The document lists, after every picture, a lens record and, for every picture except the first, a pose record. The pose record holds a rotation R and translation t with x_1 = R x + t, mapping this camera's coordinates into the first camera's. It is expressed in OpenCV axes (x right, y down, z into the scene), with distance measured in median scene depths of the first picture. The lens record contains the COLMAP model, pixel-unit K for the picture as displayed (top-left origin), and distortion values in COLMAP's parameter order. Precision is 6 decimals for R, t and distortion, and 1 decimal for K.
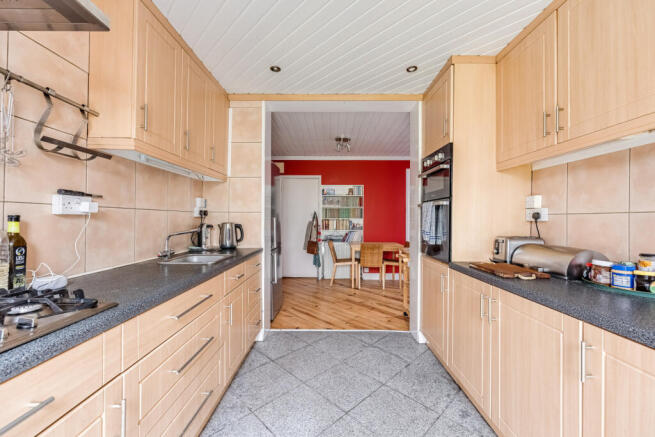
lens RADIAL K [[264.6, 0, 329.2], [0, 264.6, 218.5], [0, 0, 1]] dist [0.000157, 0.000168]
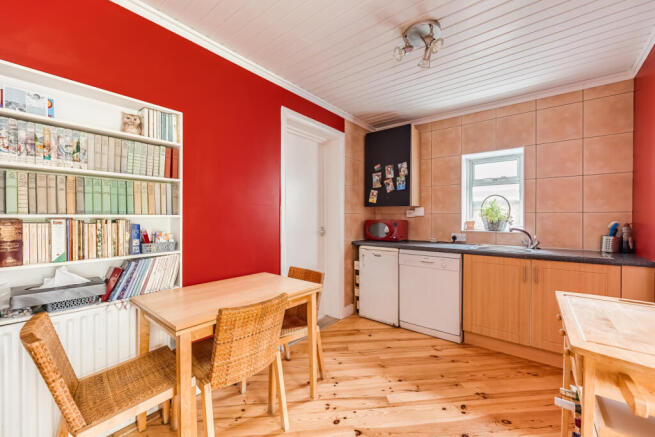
lens RADIAL K [[264.6, 0, 329.2], [0, 264.6, 218.5], [0, 0, 1]] dist [0.000157, 0.000168]
pose [[0.620855, -0.006860, 0.783895, -0.014407], [0.000327, 0.999964, 0.008492, 0.001835], [-0.783925, -0.005016, 0.620835, 0.652467]]
